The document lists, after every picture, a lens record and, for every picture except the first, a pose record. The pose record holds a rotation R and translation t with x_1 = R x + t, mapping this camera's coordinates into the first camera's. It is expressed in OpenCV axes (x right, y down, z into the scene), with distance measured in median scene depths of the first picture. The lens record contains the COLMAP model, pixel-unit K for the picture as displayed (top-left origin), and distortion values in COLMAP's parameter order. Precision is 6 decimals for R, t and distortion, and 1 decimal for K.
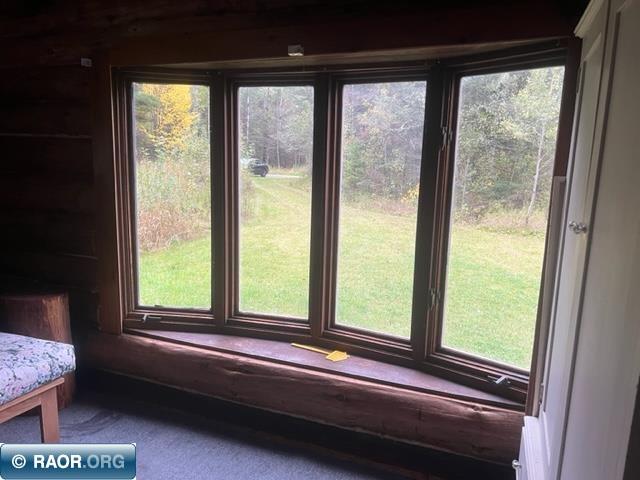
lens RADIAL K [[482.2, 0, 320.0], [0, 482.2, 242.5], [0, 0, 1]] dist [0.046535, -0.013394]
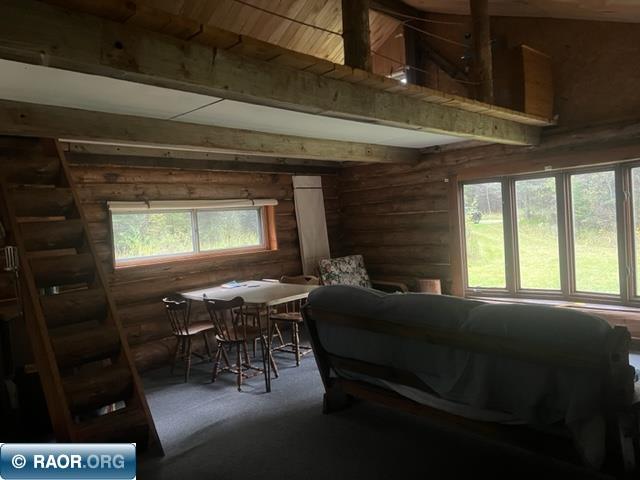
lens RADIAL K [[482.2, 0, 317.6], [0, 482.2, 238.9], [0, 0, 1]] dist [0.046535, -0.013394]
pose [[0.910289, -0.075749, -0.406985, -0.100838], [0.029786, 0.992553, -0.118115, 0.156977], [0.412901, 0.095396, 0.905766, -1.230882]]
